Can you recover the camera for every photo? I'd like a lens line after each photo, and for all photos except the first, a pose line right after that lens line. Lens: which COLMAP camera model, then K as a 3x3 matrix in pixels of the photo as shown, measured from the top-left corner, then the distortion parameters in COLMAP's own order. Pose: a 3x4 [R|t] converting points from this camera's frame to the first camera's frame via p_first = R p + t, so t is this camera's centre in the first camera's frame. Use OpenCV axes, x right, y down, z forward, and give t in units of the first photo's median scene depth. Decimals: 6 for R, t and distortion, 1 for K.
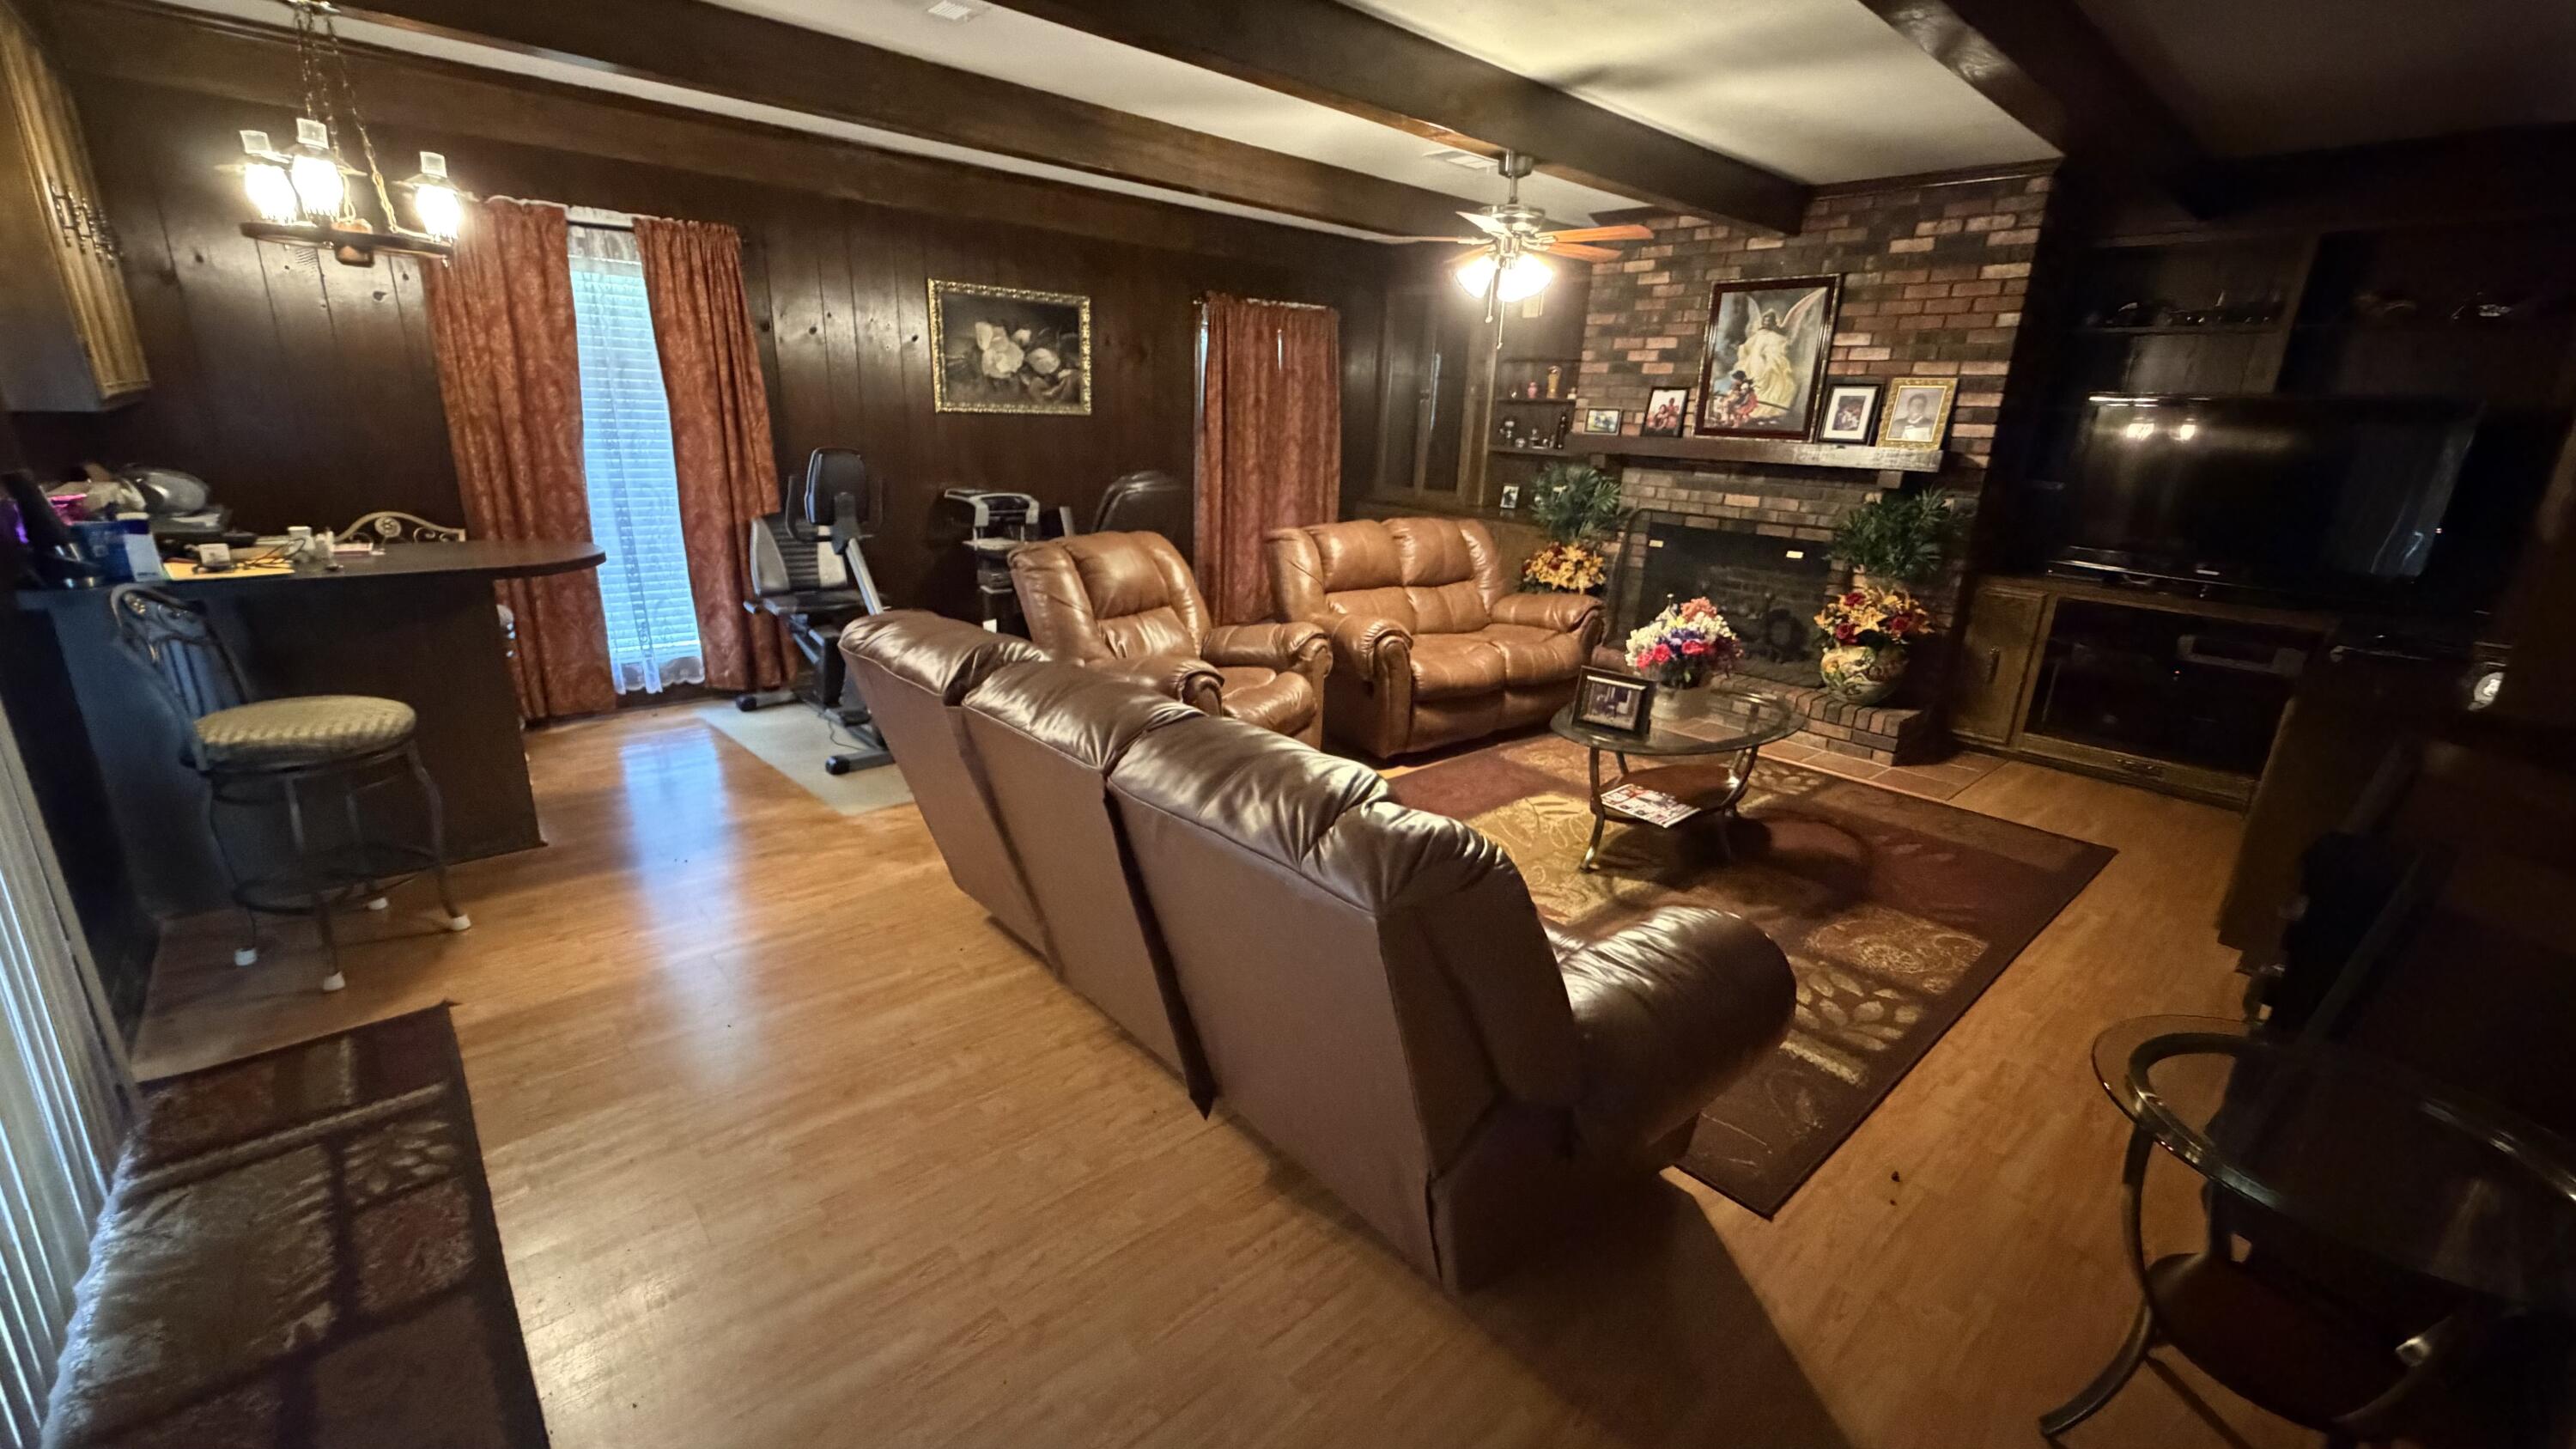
lens RADIAL K [[1031.9, 0, 1276.9], [0, 1031.9, 728.2], [0, 0, 1]] dist [0.000898, 0.000317]
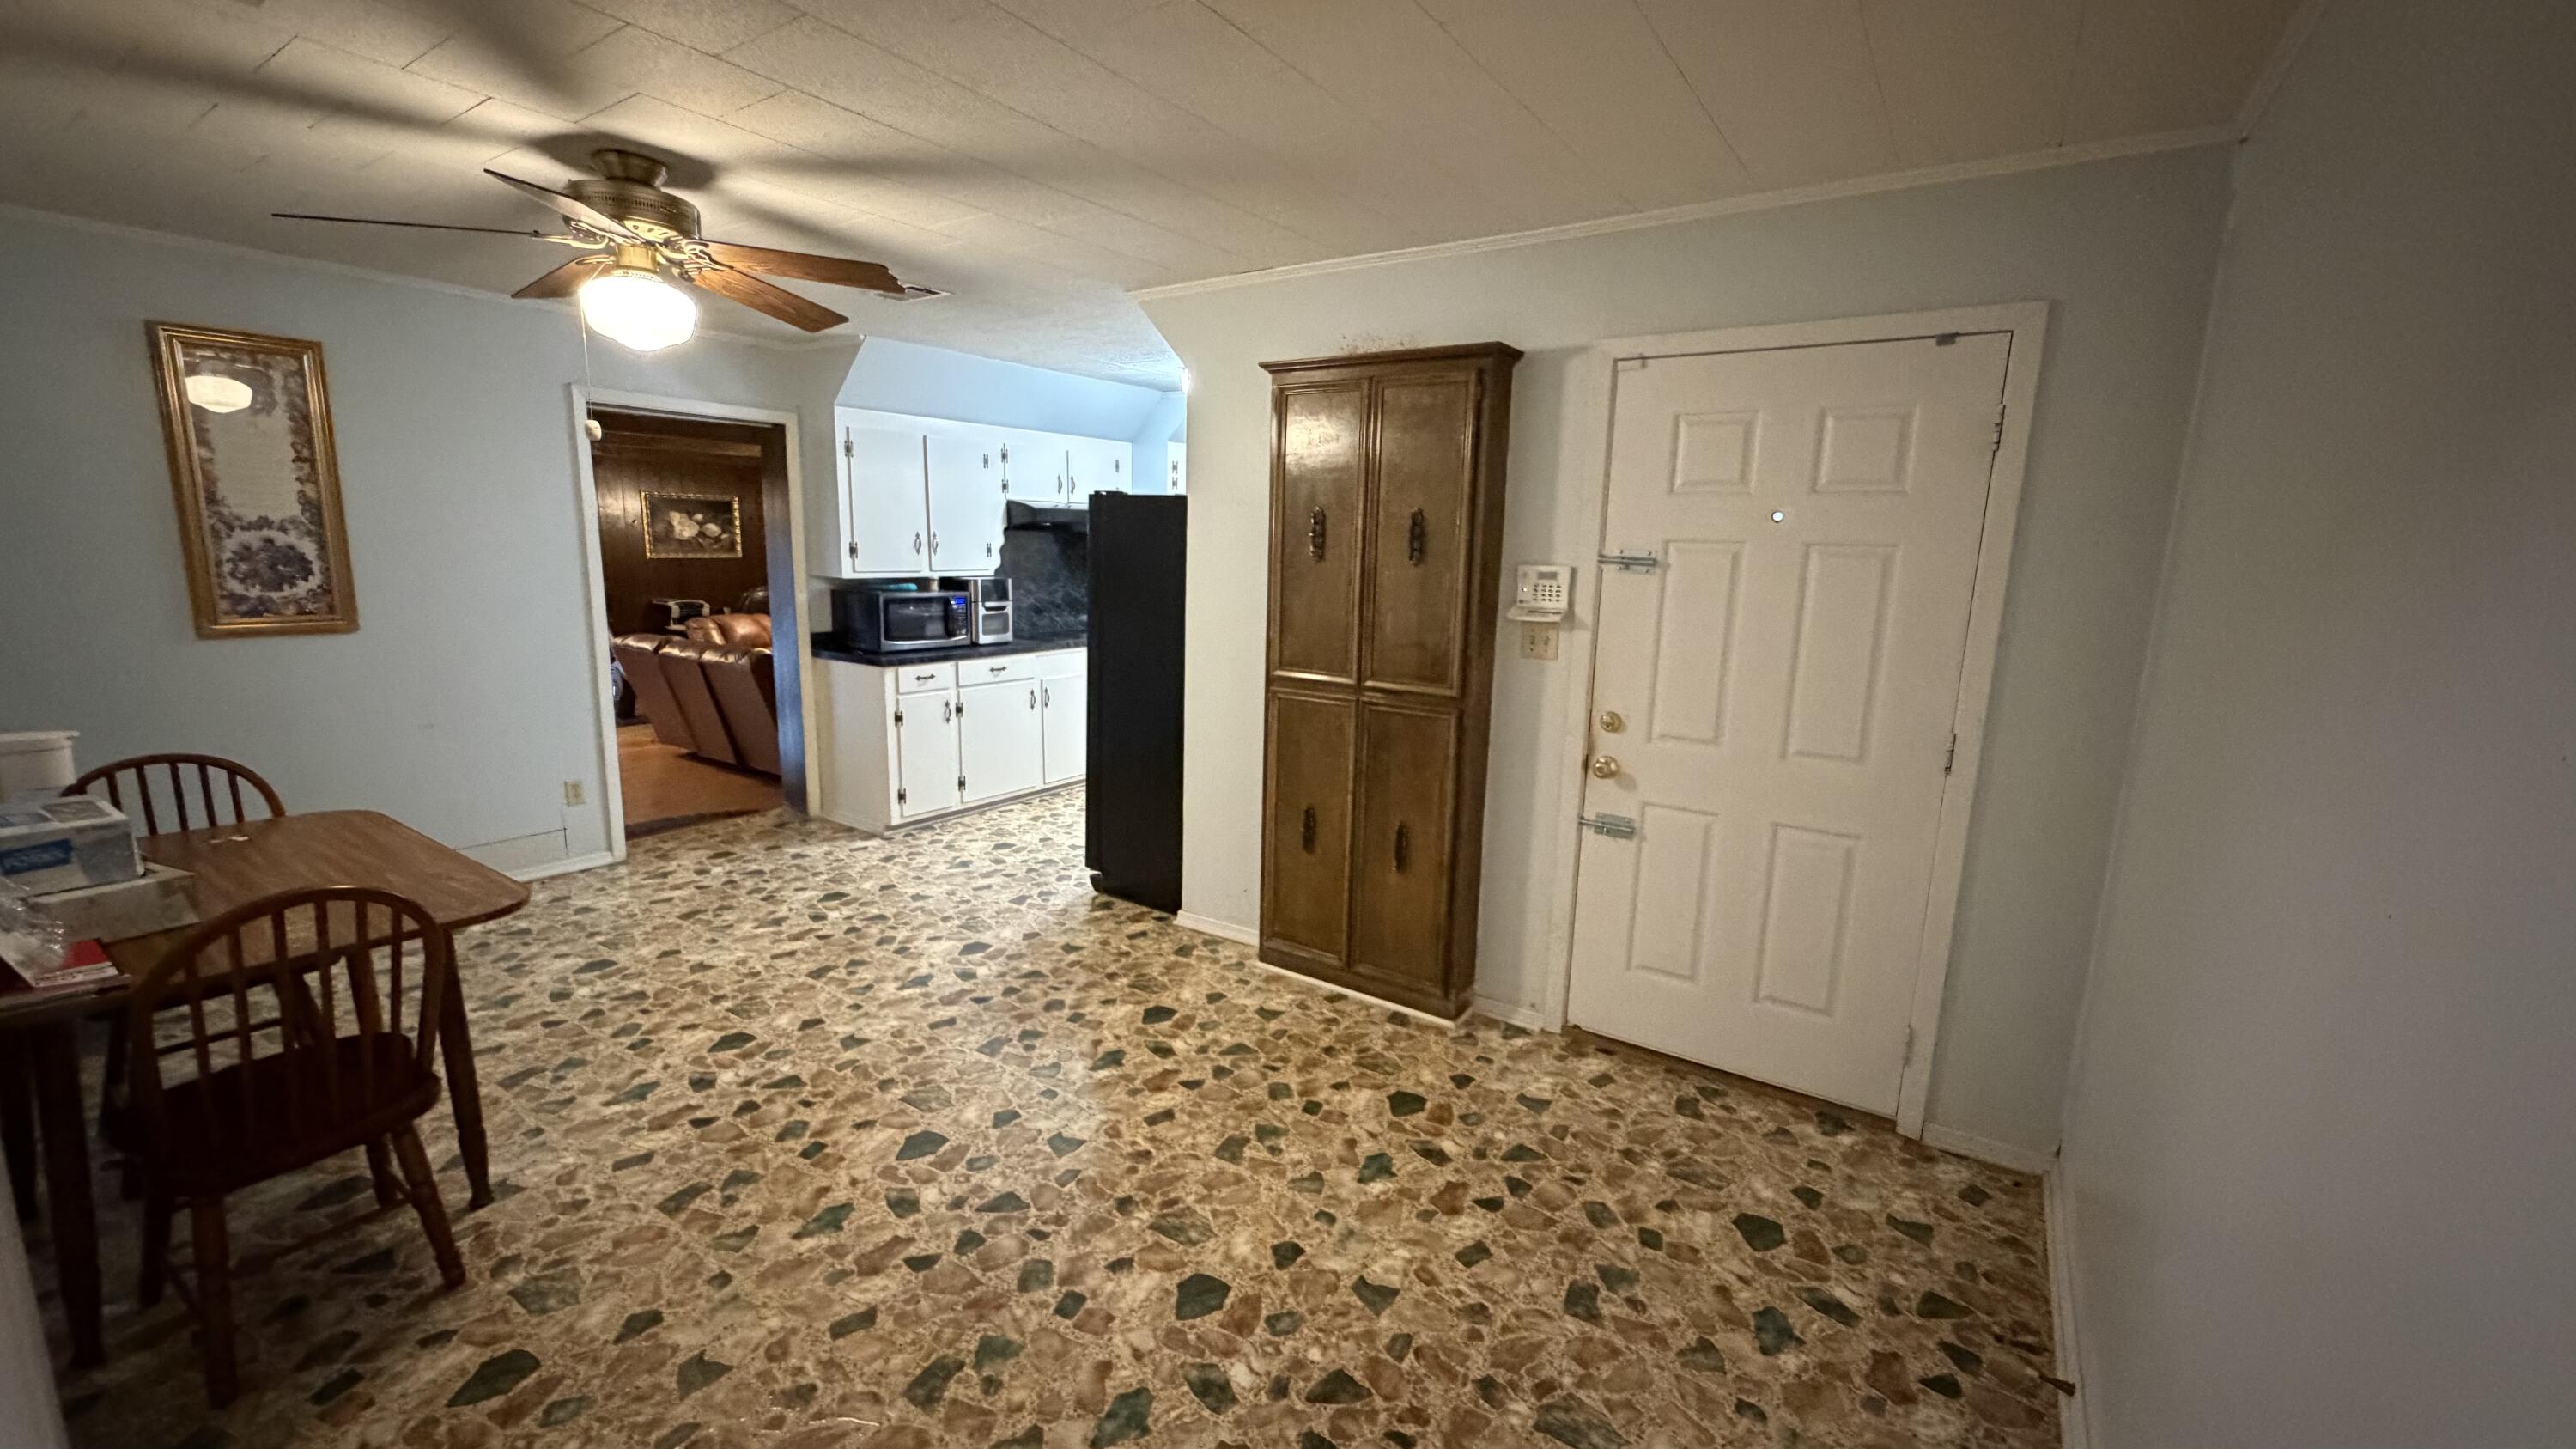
lens RADIAL K [[1031.9, 0, 1276.9], [0, 1031.9, 728.2], [0, 0, 1]] dist [0.000898, 0.000317]
pose [[0.972422, -0.060476, 0.225250, 0.326057], [0.085328, 0.991090, -0.102274, 0.275294], [-0.217058, 0.118674, 0.968918, -0.983328]]
